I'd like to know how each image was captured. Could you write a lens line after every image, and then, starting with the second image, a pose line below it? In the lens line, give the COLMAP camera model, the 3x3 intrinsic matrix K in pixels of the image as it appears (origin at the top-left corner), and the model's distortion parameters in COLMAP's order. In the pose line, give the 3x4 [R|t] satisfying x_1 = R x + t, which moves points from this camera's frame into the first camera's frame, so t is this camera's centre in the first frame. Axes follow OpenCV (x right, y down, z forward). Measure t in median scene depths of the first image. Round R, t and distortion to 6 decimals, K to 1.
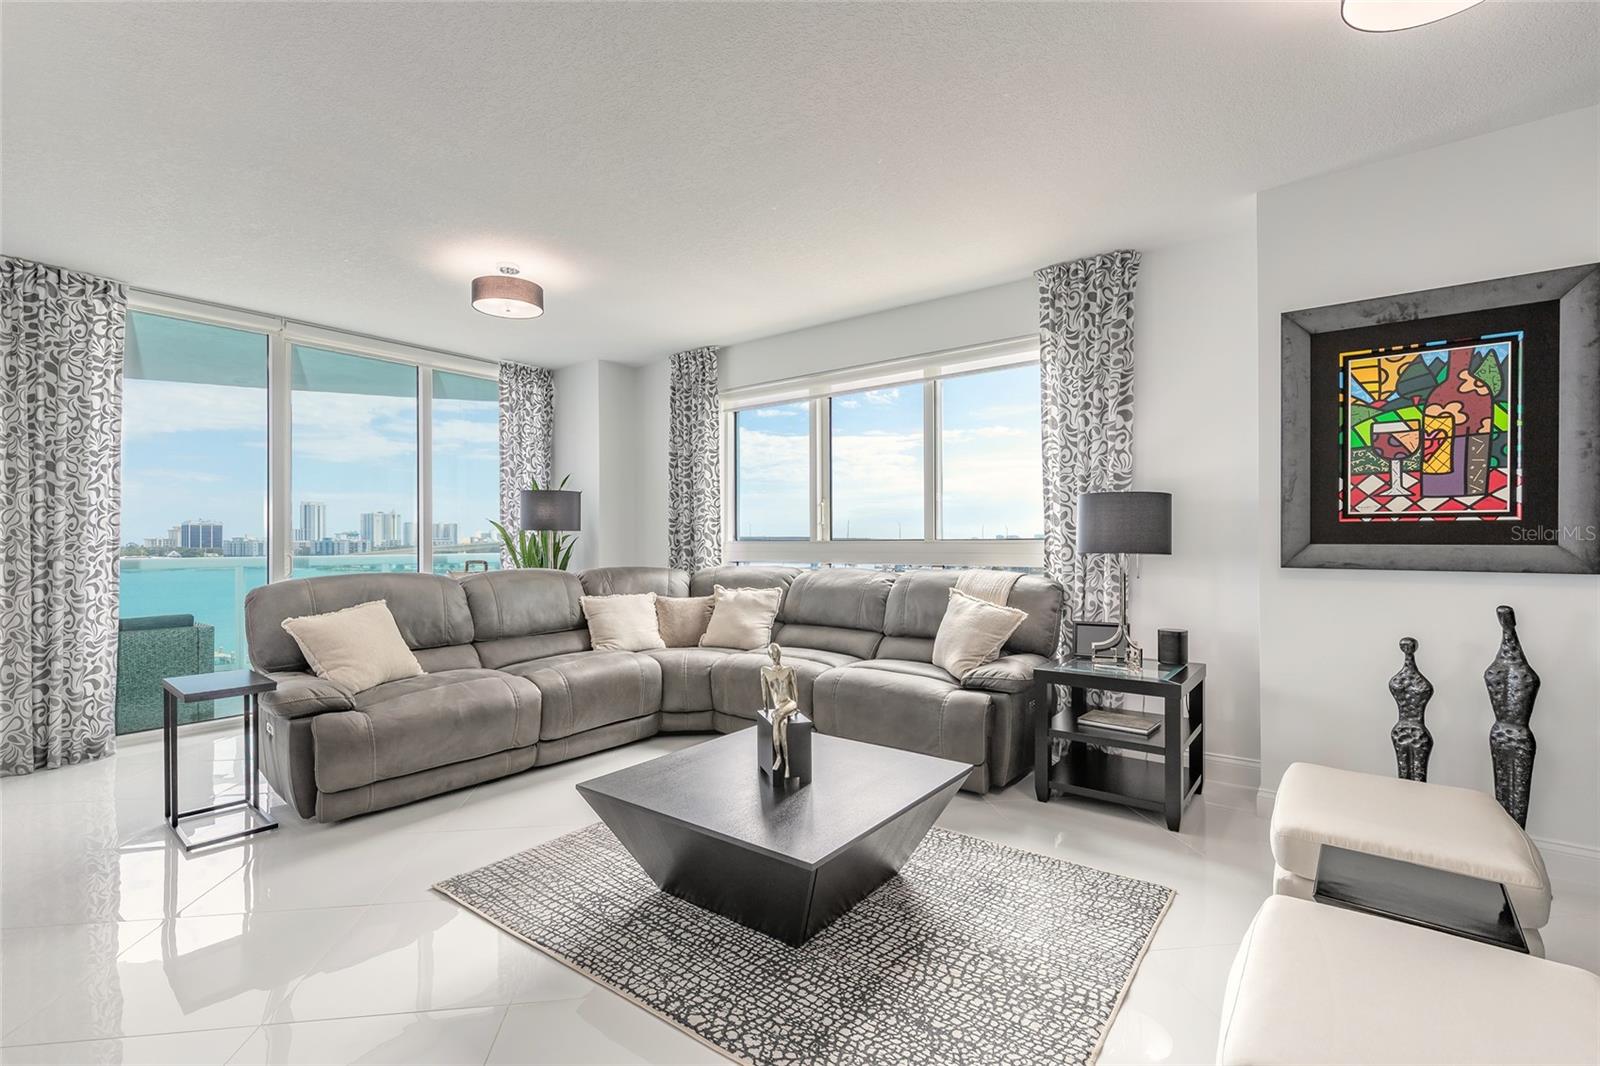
lens RADIAL K [[721.6, 0, 799.2], [0, 721.6, 539.6], [0, 0, 1]] dist [-0.000567, -0.000054]
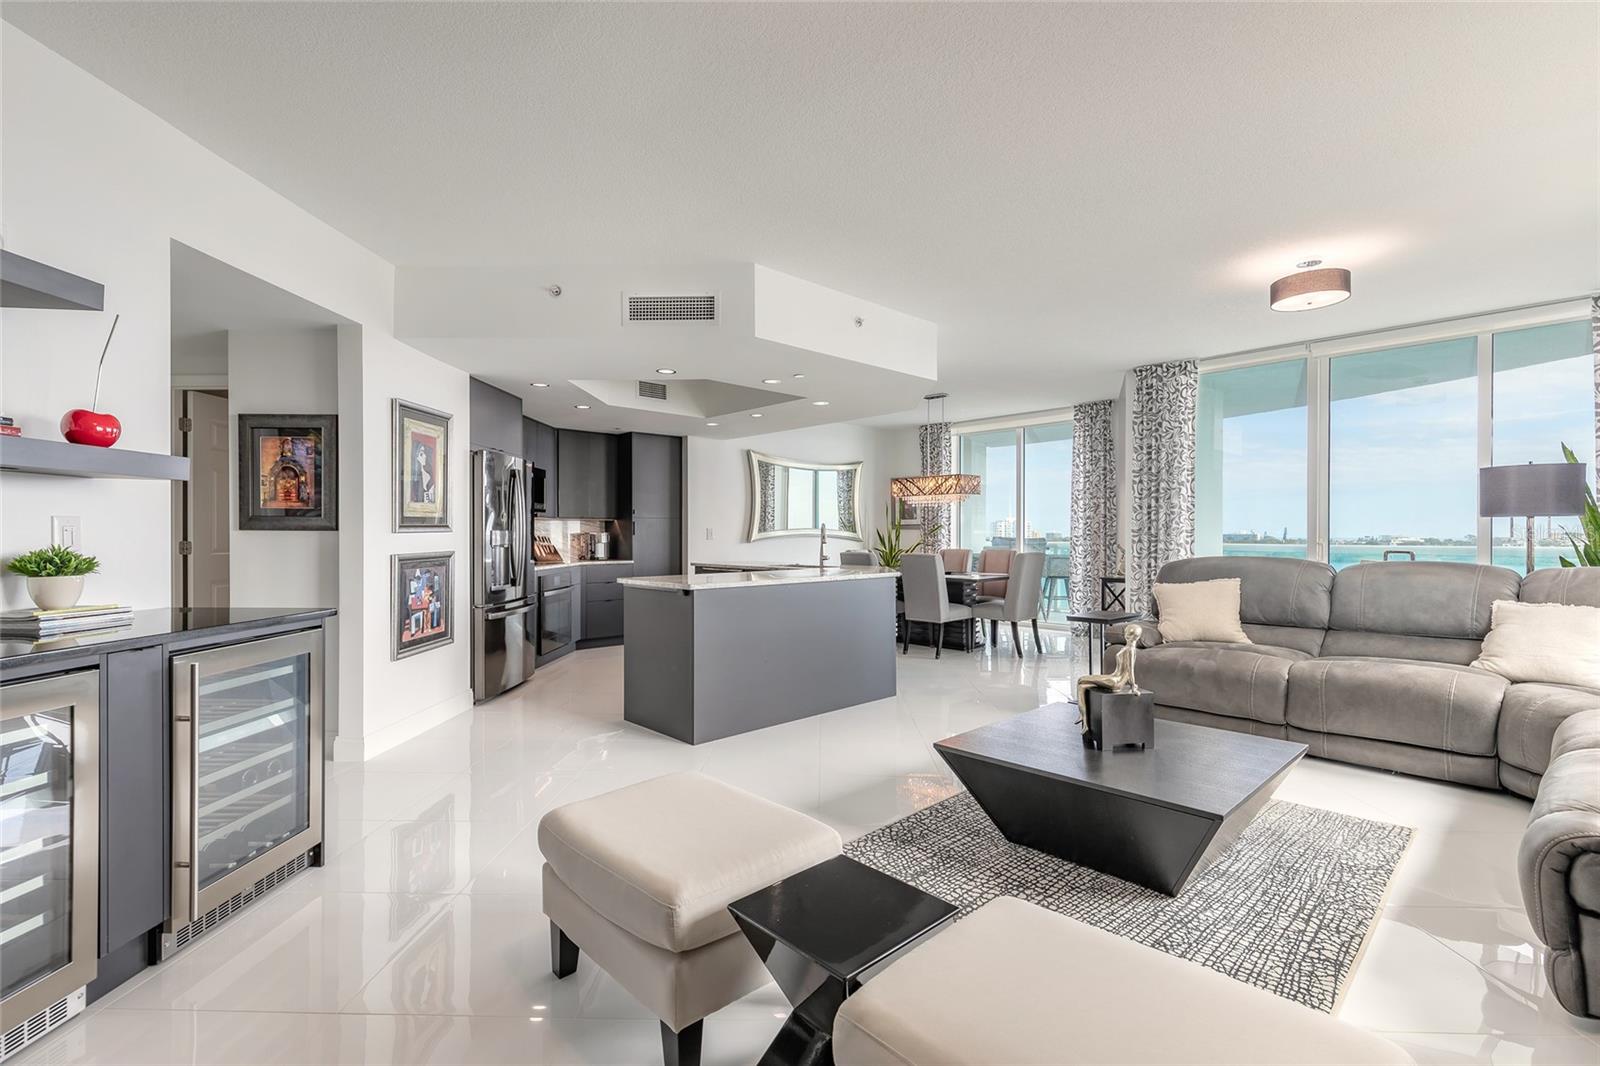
lens RADIAL K [[721.6, 0, 799.2], [0, 721.6, 539.6], [0, 0, 1]] dist [-0.000567, -0.000054]
pose [[-0.156192, 0.011852, -0.987656, 0.944832], [-0.000989, 0.999926, 0.012155, 0.003901], [0.987726, 0.002876, -0.156169, 0.584085]]
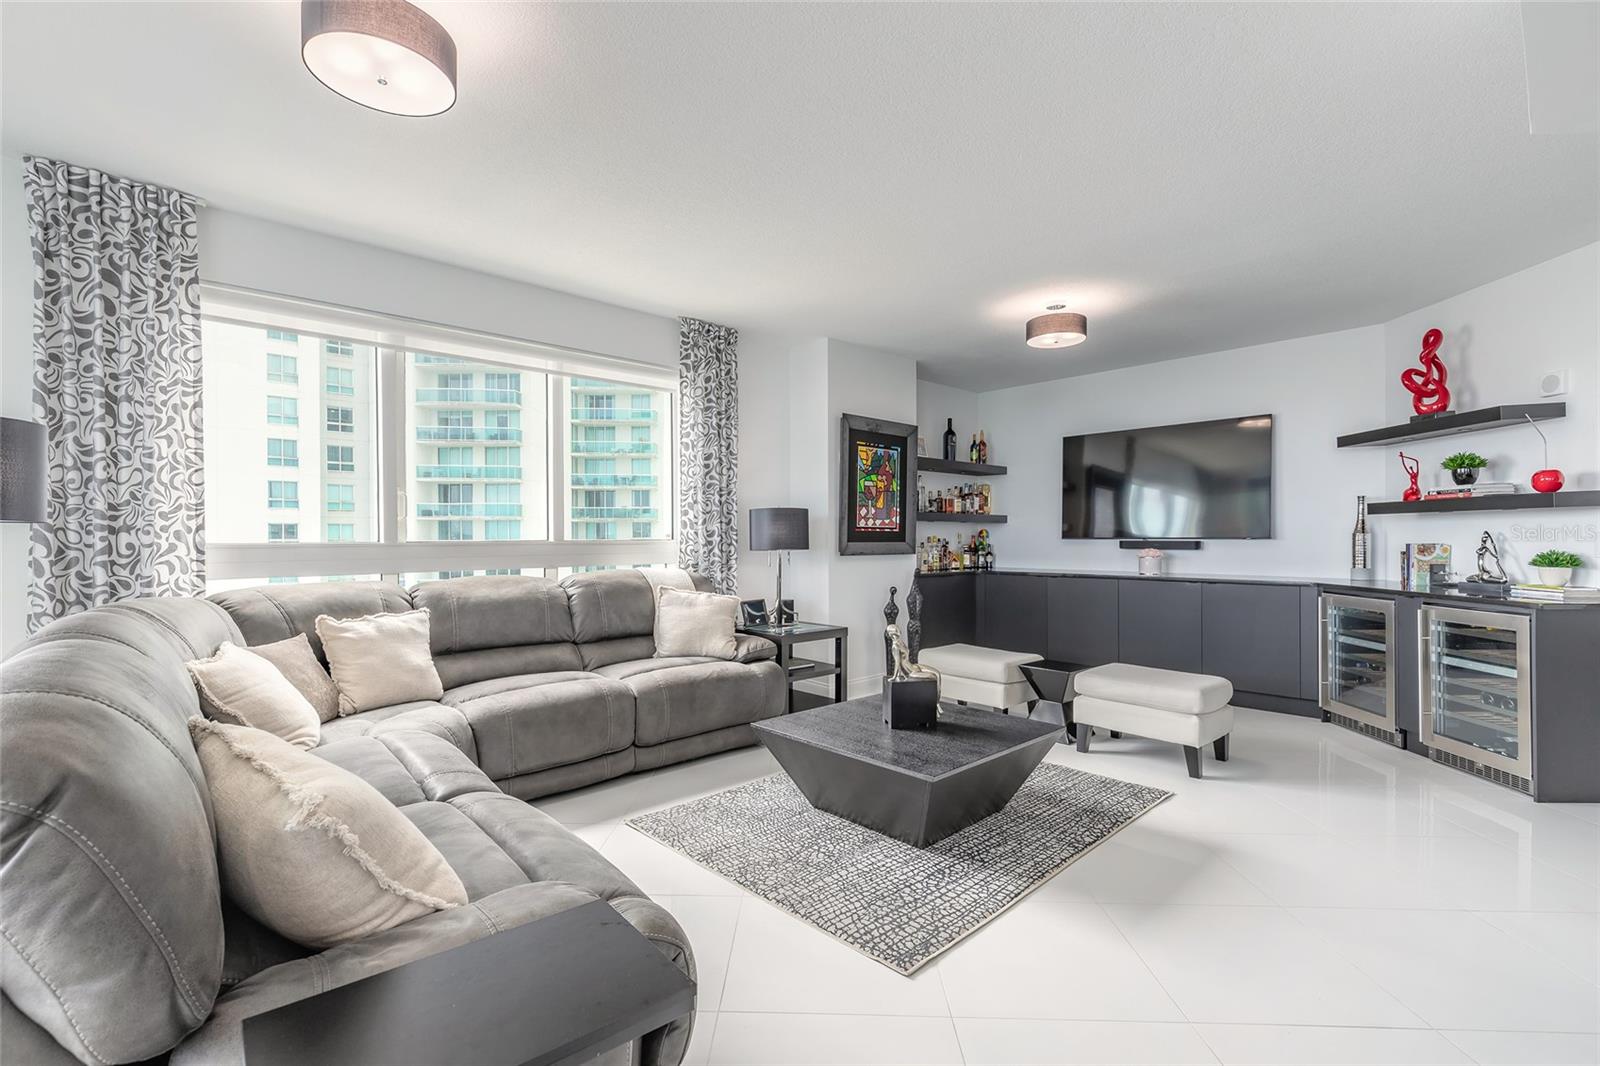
lens RADIAL K [[721.6, 0, 799.2], [0, 721.6, 539.6], [0, 0, 1]] dist [-0.000567, -0.000054]
pose [[0.156374, 0.001248, 0.987697, -1.101880], [0.003437, 0.999992, -0.001808, 0.001127], [-0.987692, 0.003677, 0.156368, 0.831884]]
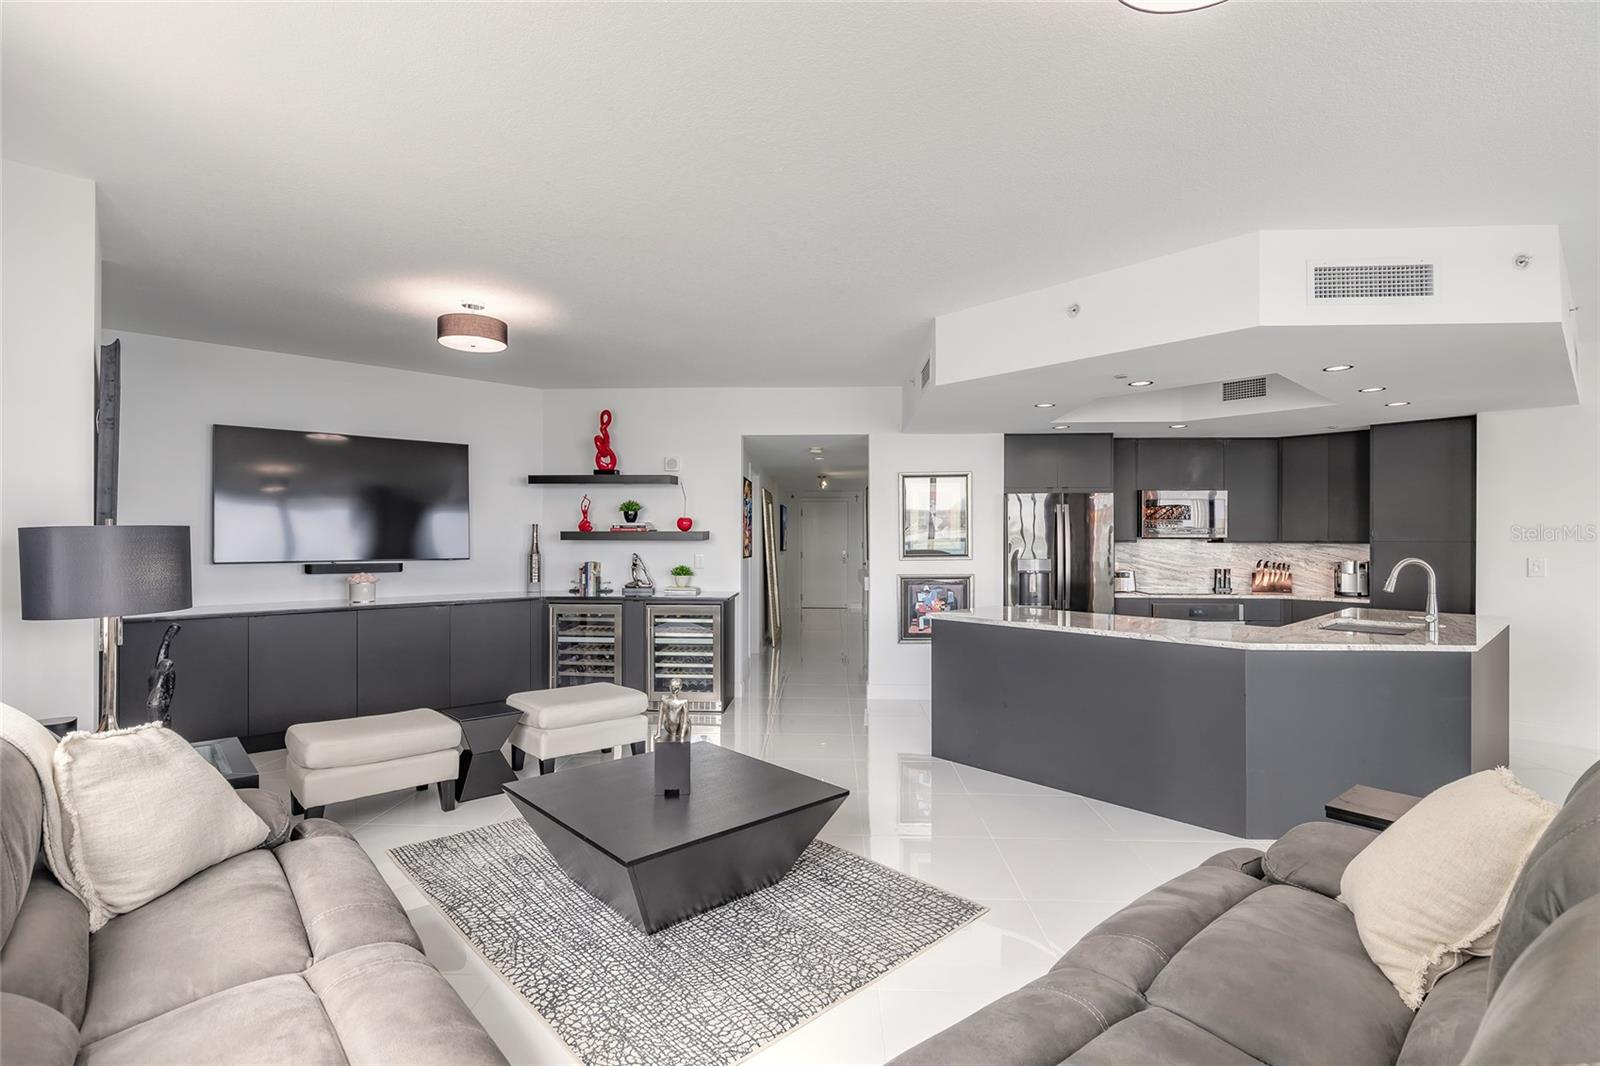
lens RADIAL K [[746.9, 0, 793.4], [0, 746.9, 534.6], [0, 0, 1]] dist [0.002108, 0.000026]
pose [[-0.984382, 0.004454, 0.175988, -0.347528], [0.003353, 0.999973, -0.006554, -0.052641], [-0.176013, -0.005862, -0.984370, 1.796403]]
